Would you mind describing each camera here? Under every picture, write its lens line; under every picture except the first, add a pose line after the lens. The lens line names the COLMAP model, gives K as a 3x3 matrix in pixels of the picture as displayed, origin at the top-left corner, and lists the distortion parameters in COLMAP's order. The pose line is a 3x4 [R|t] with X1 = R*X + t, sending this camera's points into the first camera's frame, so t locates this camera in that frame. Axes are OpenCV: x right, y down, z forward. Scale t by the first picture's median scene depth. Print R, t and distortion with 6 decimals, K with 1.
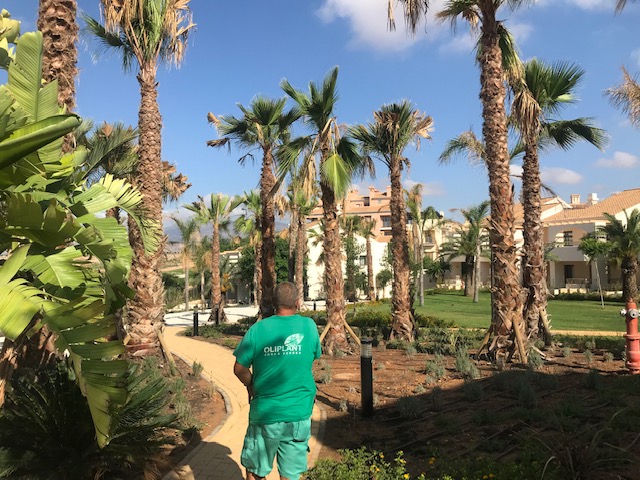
lens RADIAL K [[527.2, 0, 311.8], [0, 527.2, 237.2], [0, 0, 1]] dist [0.042787, -0.047134]
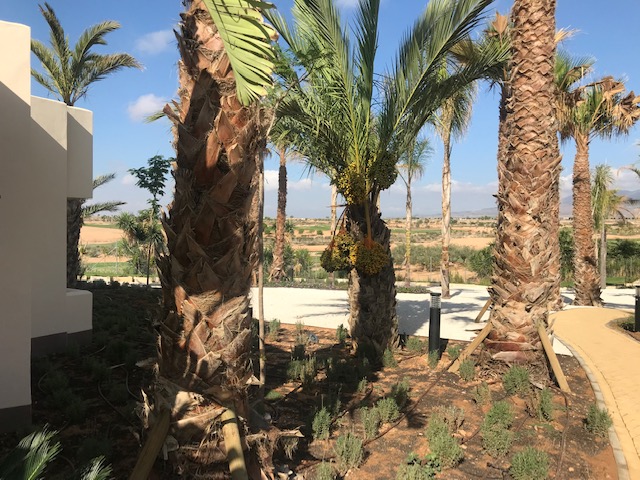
lens RADIAL K [[527.2, 0, 315.1], [0, 527.2, 237.3], [0, 0, 1]] dist [0.042787, -0.047134]
pose [[0.688974, 0.037315, -0.723825, -0.045888], [0.010642, 0.998045, 0.061582, 0.046607], [0.724708, -0.050131, 0.687230, 0.436842]]
